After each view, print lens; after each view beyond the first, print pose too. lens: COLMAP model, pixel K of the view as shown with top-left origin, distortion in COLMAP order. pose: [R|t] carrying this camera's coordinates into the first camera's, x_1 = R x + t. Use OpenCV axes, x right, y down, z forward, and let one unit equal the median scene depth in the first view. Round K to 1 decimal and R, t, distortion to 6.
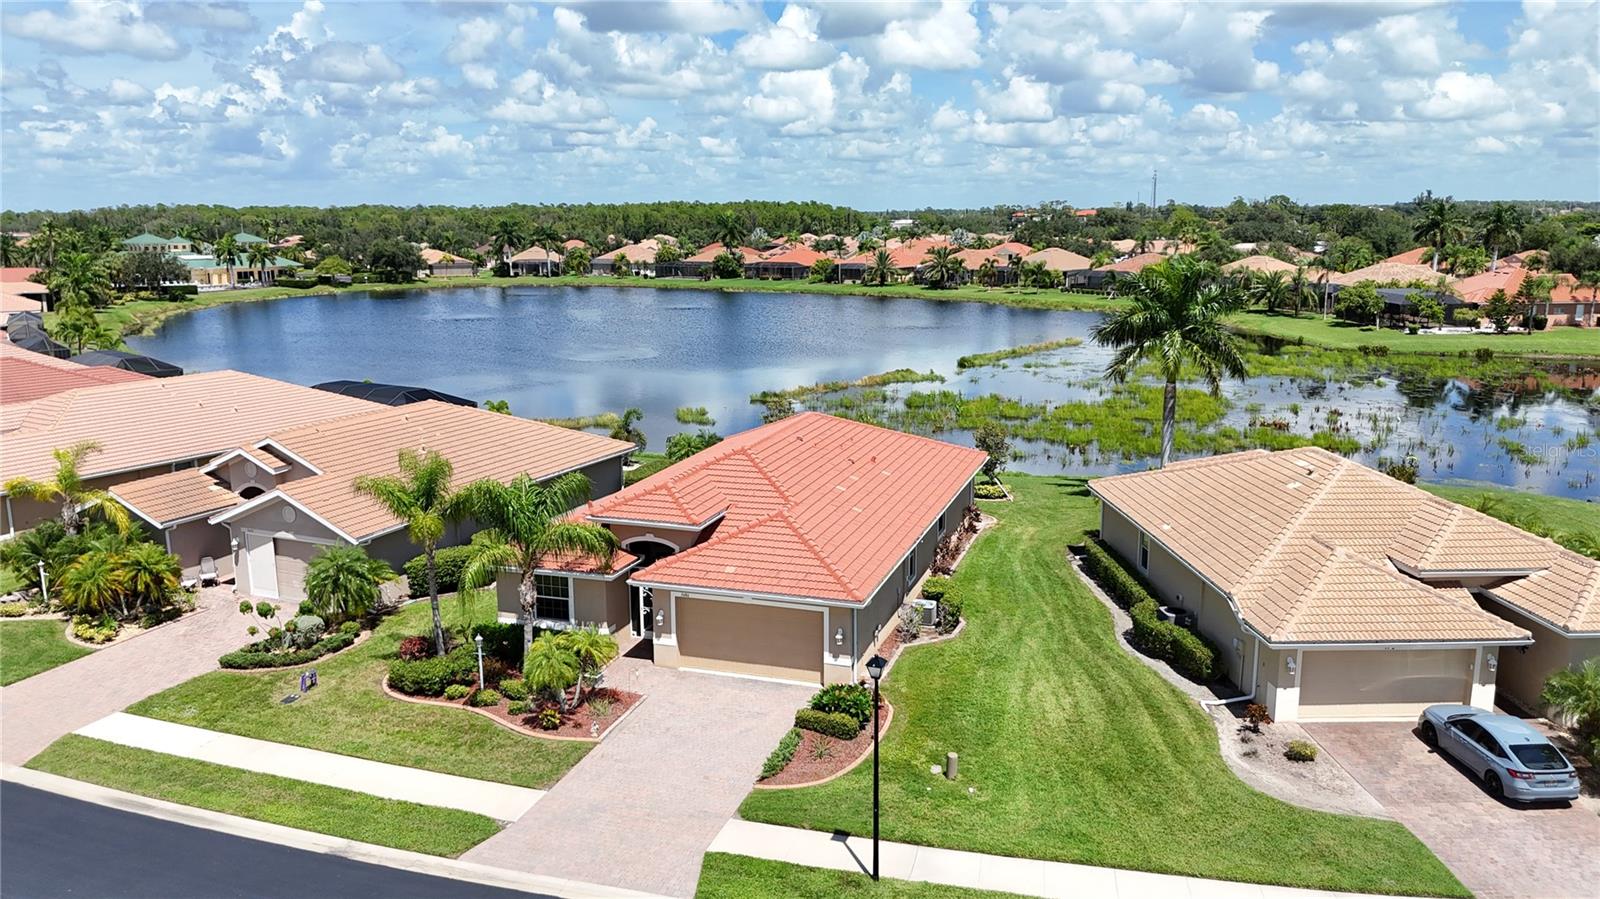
lens RADIAL K [[1189.3, 0, 795.5], [0, 1189.3, 464.1], [0, 0, 1]] dist [0.055820, -0.045162]
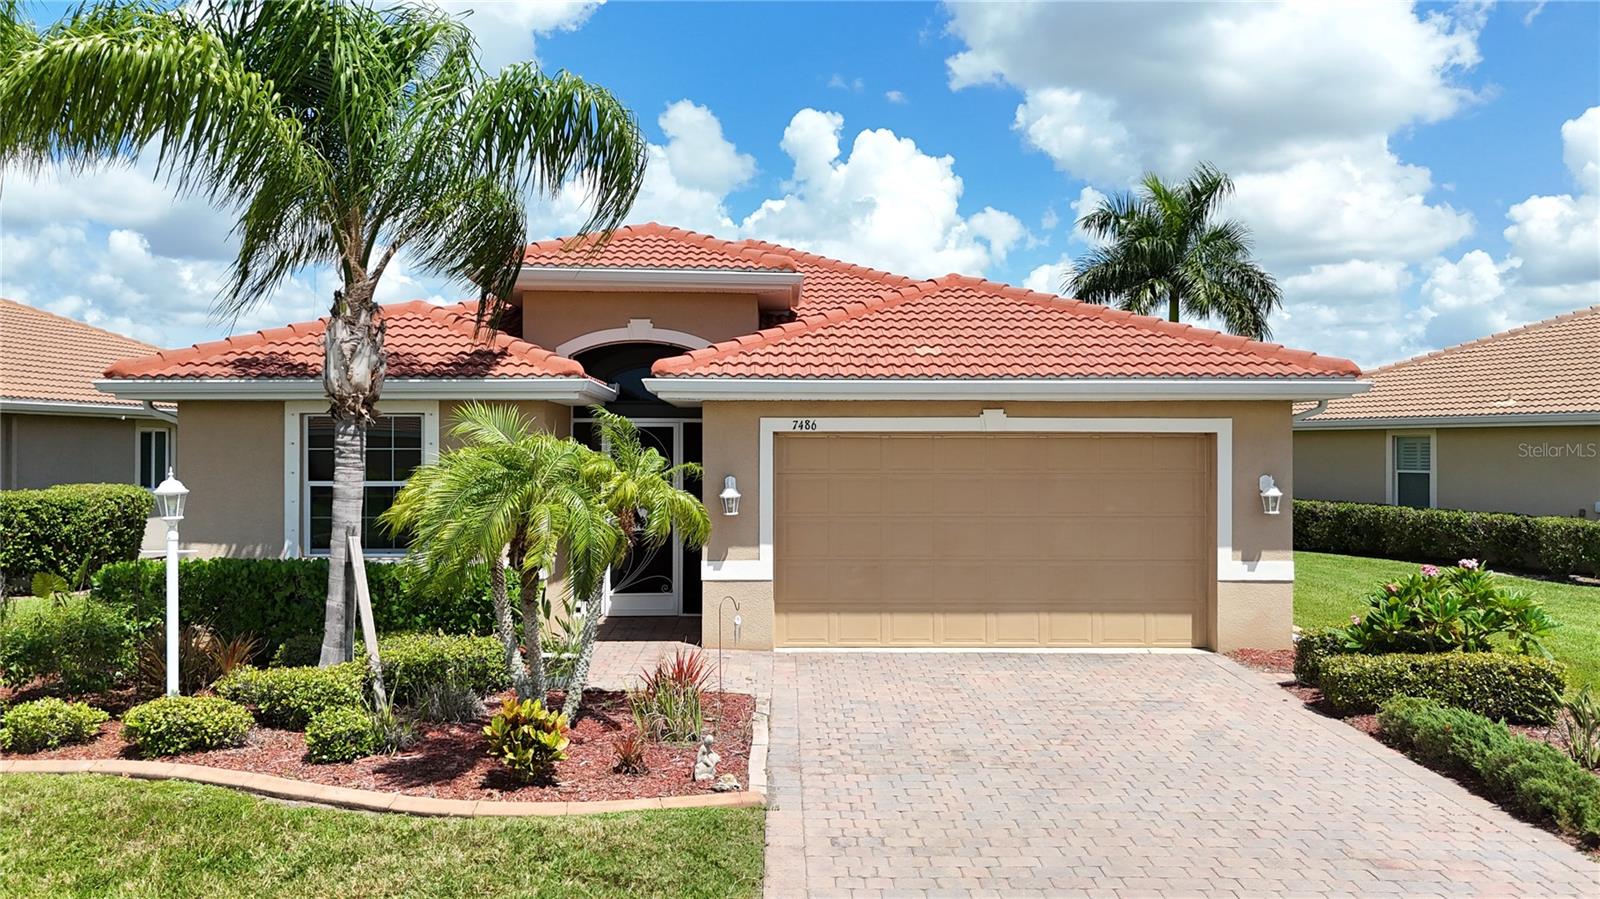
lens RADIAL K [[1189.3, 0, 790.2], [0, 1189.3, 485.1], [0, 0, 1]] dist [0.055820, -0.045162]
pose [[0.947411, -0.003400, 0.320001, -0.057785], [0.060316, 0.983919, -0.168121, 0.051540], [-0.314283, 0.178581, 0.932381, 0.187009]]
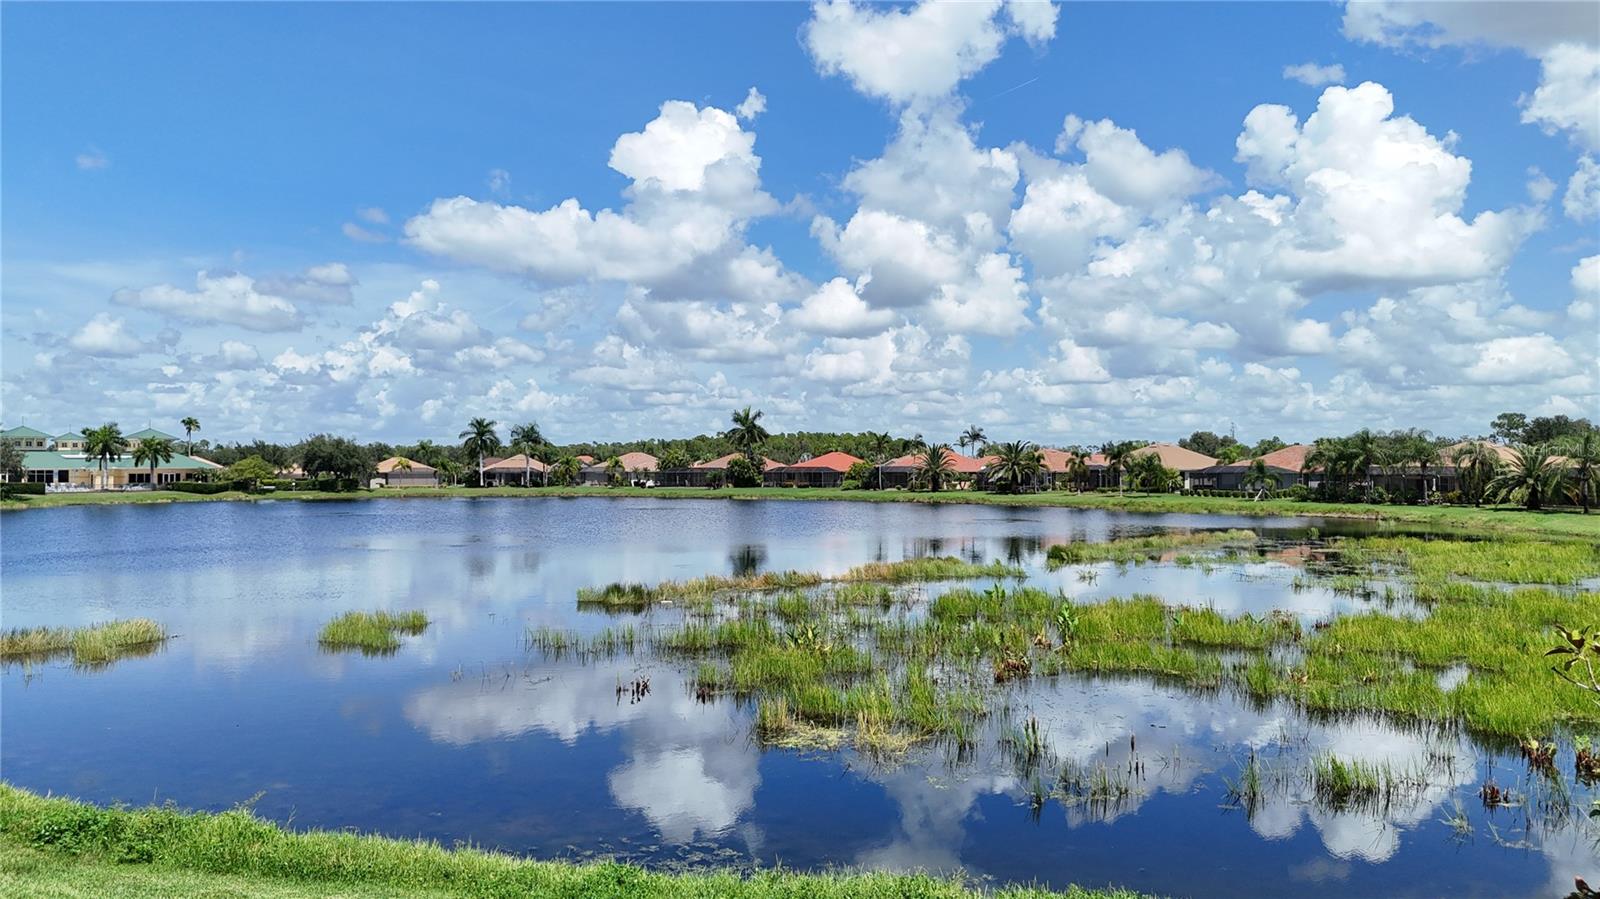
lens RADIAL K [[1189.3, 0, 794.0], [0, 1189.3, 448.0], [0, 0, 1]] dist [0.055820, -0.045162]
pose [[0.998555, 0.004118, -0.053577, 0.040934], [-0.015878, 0.975149, -0.220981, -0.011219], [0.051336, 0.221512, 0.973805, 0.430584]]
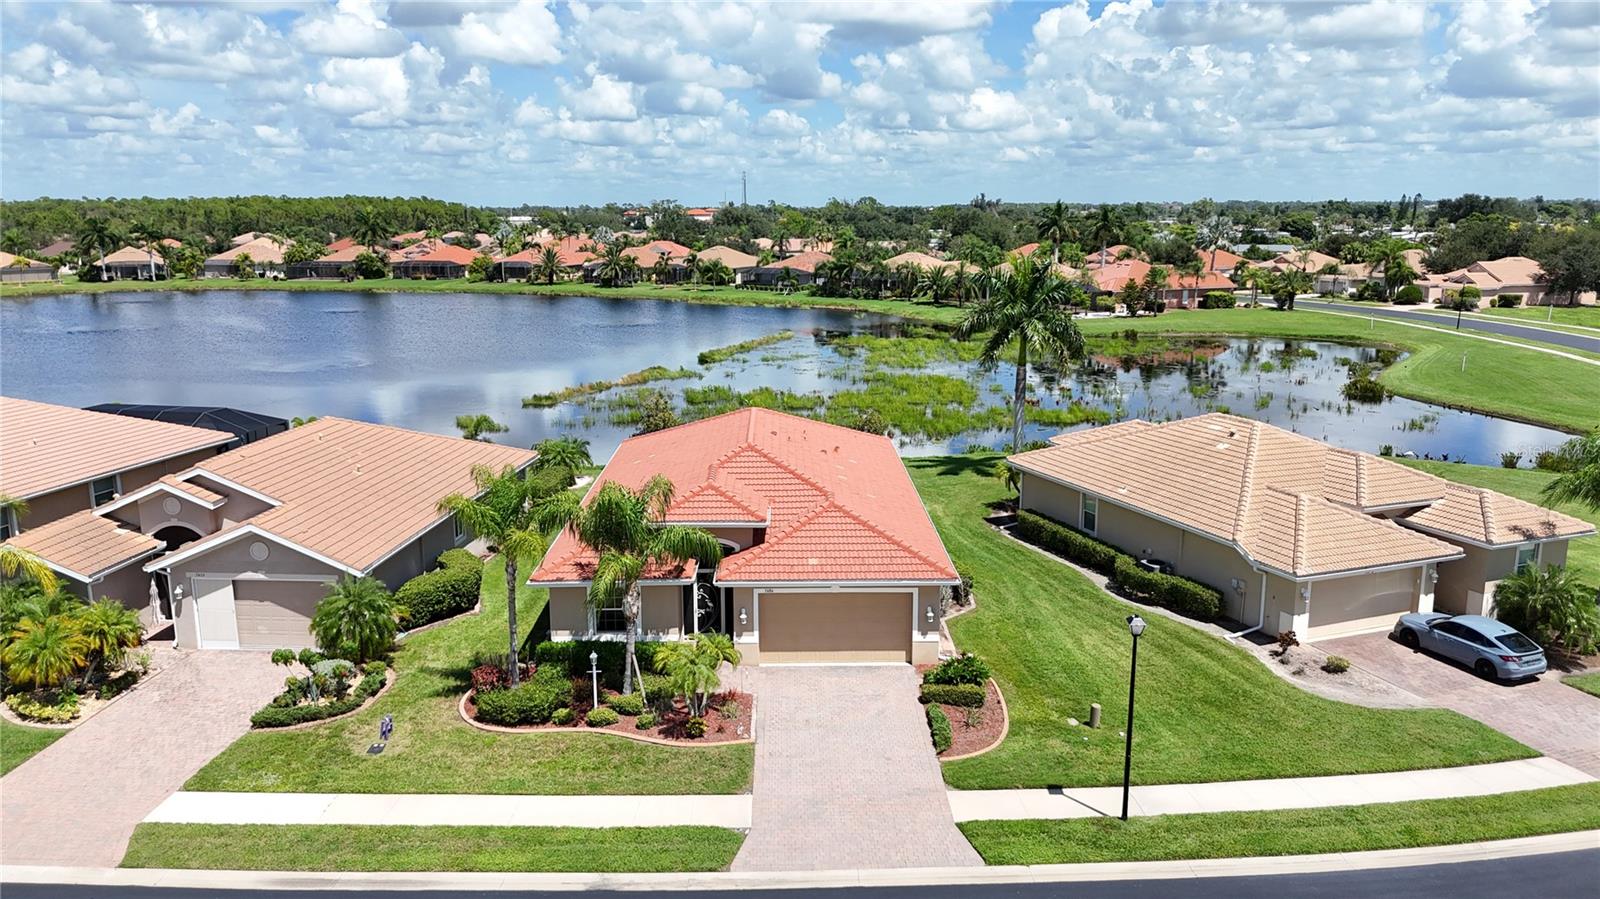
lens RADIAL K [[1189.3, 0, 801.7], [0, 1189.3, 463.3], [0, 0, 1]] dist [0.055820, -0.045162]
pose [[0.944054, -0.067458, 0.322817, -0.105968], [0.067192, 0.997668, 0.011982, -0.002108], [-0.322873, 0.010379, 0.946385, 0.010941]]
